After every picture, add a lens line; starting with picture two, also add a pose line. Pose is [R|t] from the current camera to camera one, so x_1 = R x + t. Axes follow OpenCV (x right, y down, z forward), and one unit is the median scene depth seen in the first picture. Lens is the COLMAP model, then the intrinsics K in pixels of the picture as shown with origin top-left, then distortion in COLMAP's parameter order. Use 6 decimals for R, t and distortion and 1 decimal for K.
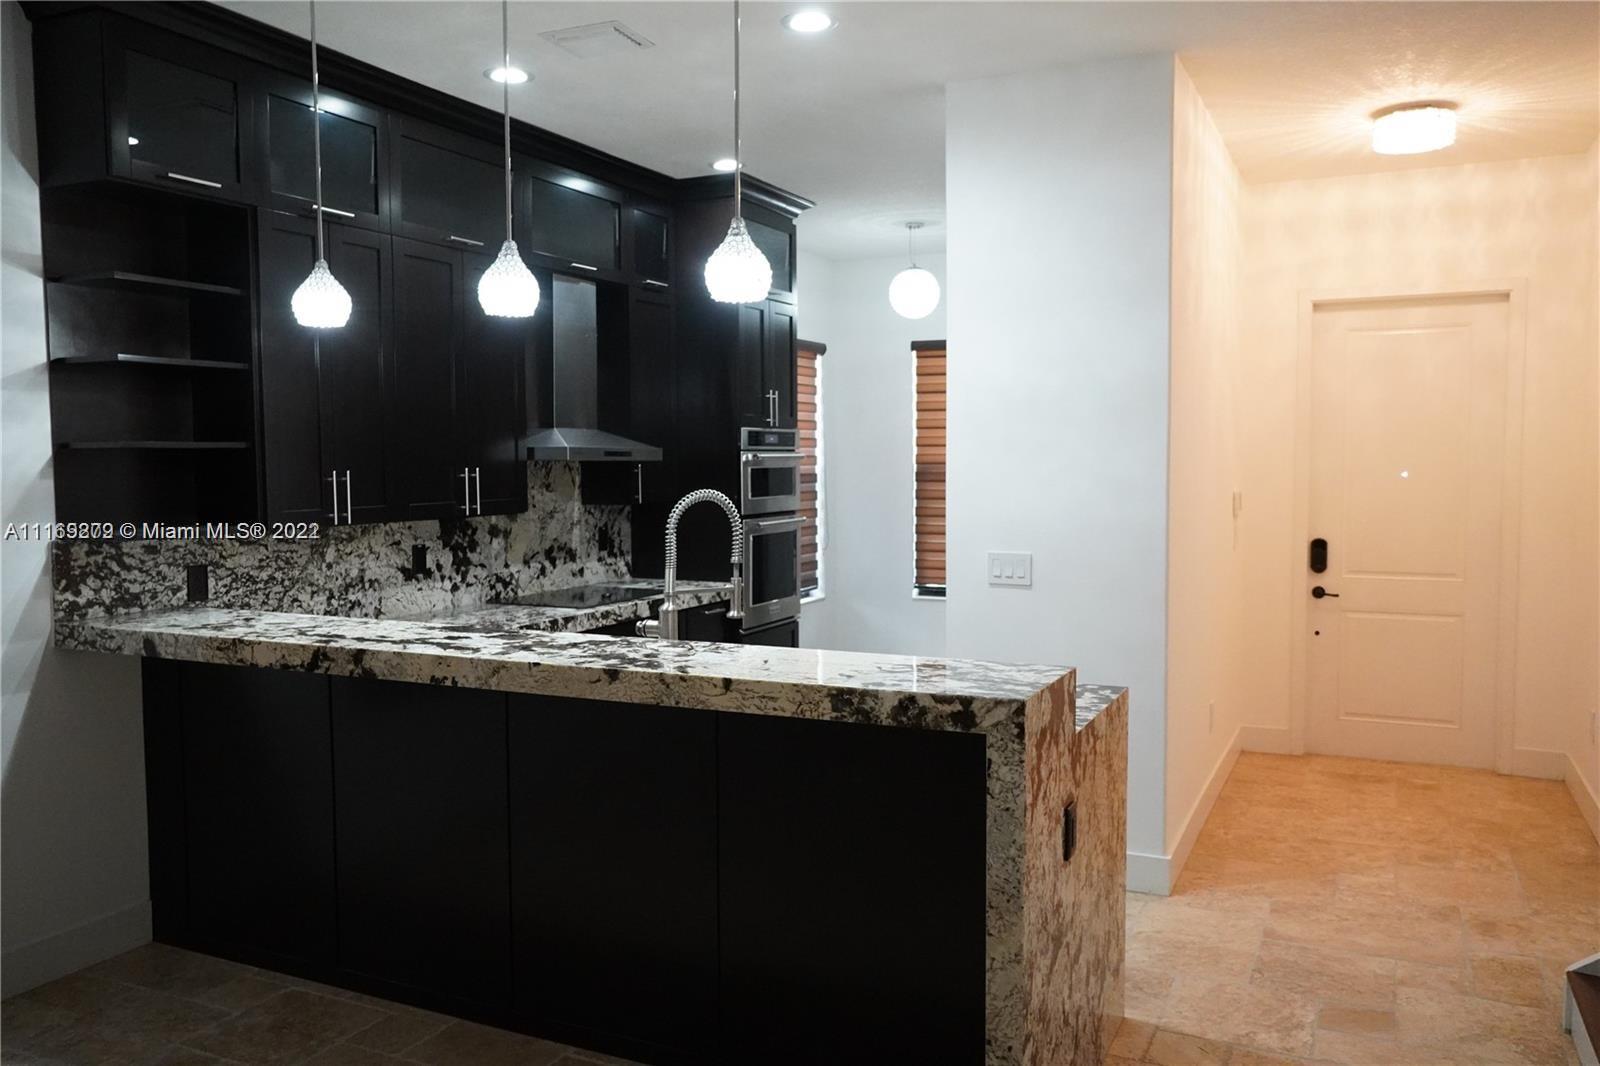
lens RADIAL K [[1203.9, 0, 806.4], [0, 1203.9, 533.9], [0, 0, 1]] dist [-0.010845, -0.002195]
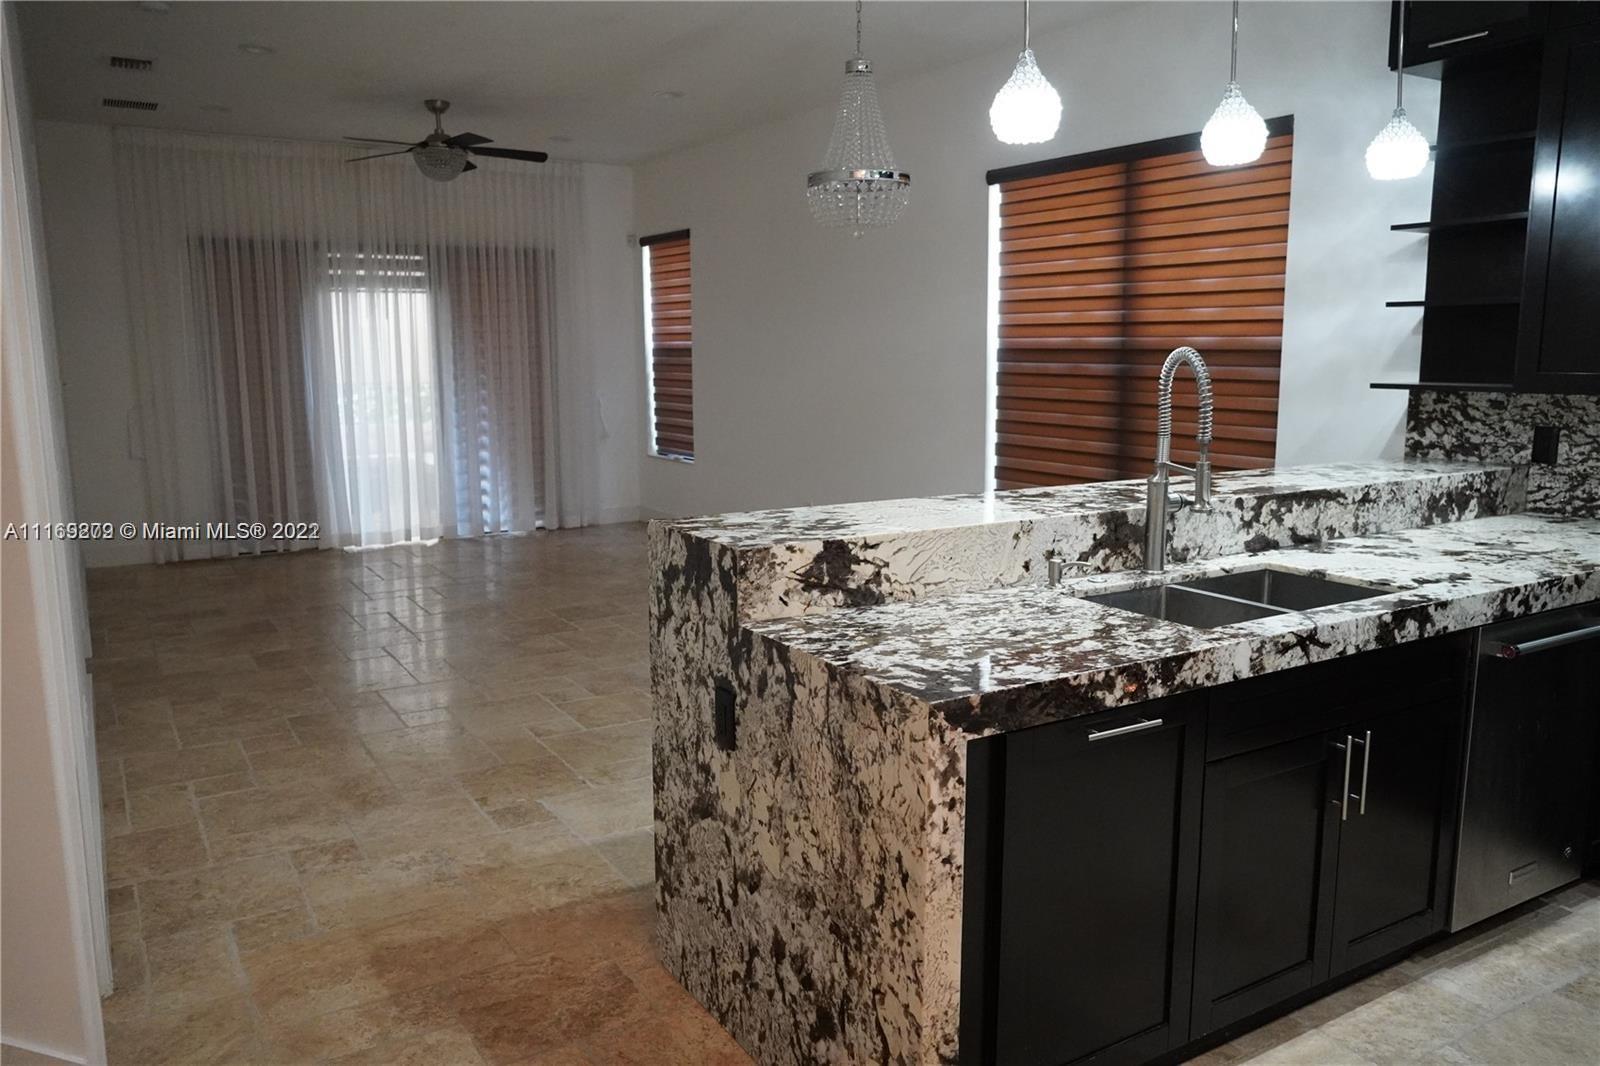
lens RADIAL K [[1203.9, 0, 807.7], [0, 1203.9, 529.5], [0, 0, 1]] dist [-0.010845, -0.002195]
pose [[-0.555997, 0.150825, -0.817385, 0.651779], [-0.027089, 0.979588, 0.199181, -0.071840], [0.830742, 0.132887, -0.540563, 1.086482]]
